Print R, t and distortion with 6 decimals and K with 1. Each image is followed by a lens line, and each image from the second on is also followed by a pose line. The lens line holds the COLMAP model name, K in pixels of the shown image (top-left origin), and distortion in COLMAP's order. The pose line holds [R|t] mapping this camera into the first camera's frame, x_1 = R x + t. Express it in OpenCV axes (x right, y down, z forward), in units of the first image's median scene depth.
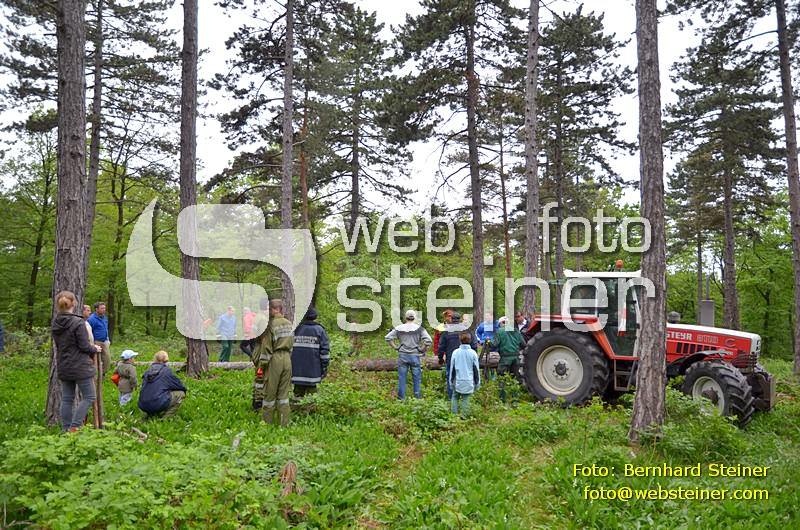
lens RADIAL K [[554.9, 0, 400.0], [0, 554.9, 265.0], [0, 0, 1]] dist [-0.030043, 0.001030]
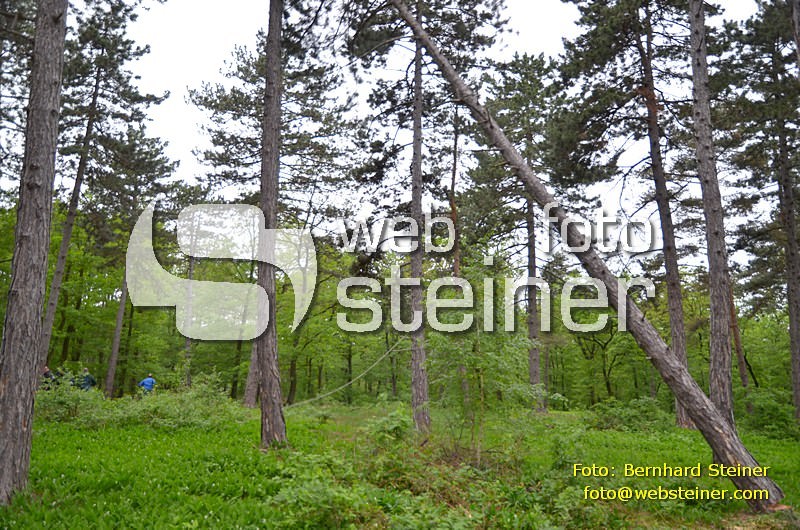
lens RADIAL K [[535.5, 0, 400.0], [0, 535.5, 265.0], [0, 0, 1]] dist [-0.032133, 0.004859]
pose [[0.912559, -0.062097, -0.404204, 0.090805], [0.011129, 0.991809, -0.127245, 0.013357], [0.408795, 0.111620, 0.905775, 0.145110]]
